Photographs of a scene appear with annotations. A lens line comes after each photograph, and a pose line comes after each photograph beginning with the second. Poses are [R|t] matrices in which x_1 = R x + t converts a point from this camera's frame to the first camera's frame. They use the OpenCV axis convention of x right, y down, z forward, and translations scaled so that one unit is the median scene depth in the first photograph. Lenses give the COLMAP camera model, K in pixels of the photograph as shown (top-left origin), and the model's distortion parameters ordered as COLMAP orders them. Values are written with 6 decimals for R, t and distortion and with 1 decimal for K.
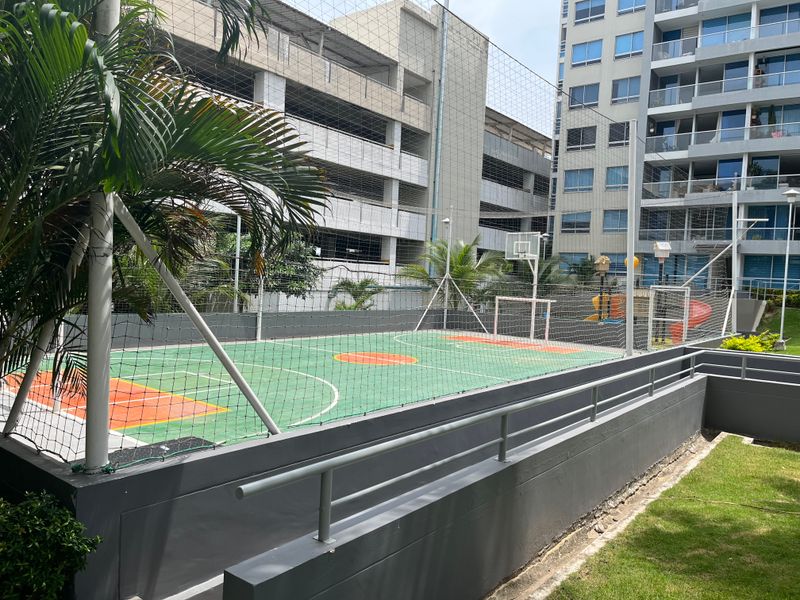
lens RADIAL K [[605.8, 0, 408.7], [0, 605.8, 303.6], [0, 0, 1]] dist [0.082410, -0.112121]
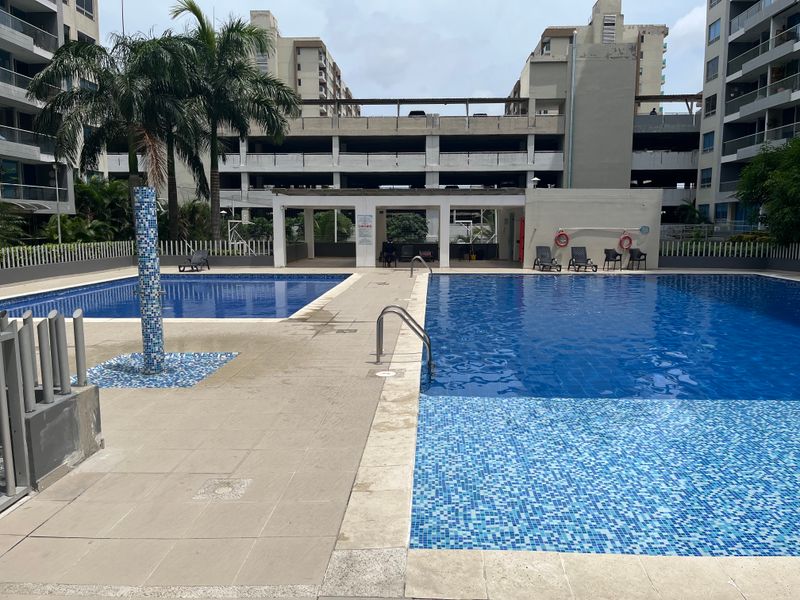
lens RADIAL K [[605.8, 0, 408.7], [0, 605.8, 303.6], [0, 0, 1]] dist [0.082410, -0.112121]
pose [[0.576072, 0.057118, -0.815401, 1.055201], [0.002293, 0.997439, 0.071489, 0.025454], [0.817396, -0.043053, 0.574466, -0.179618]]
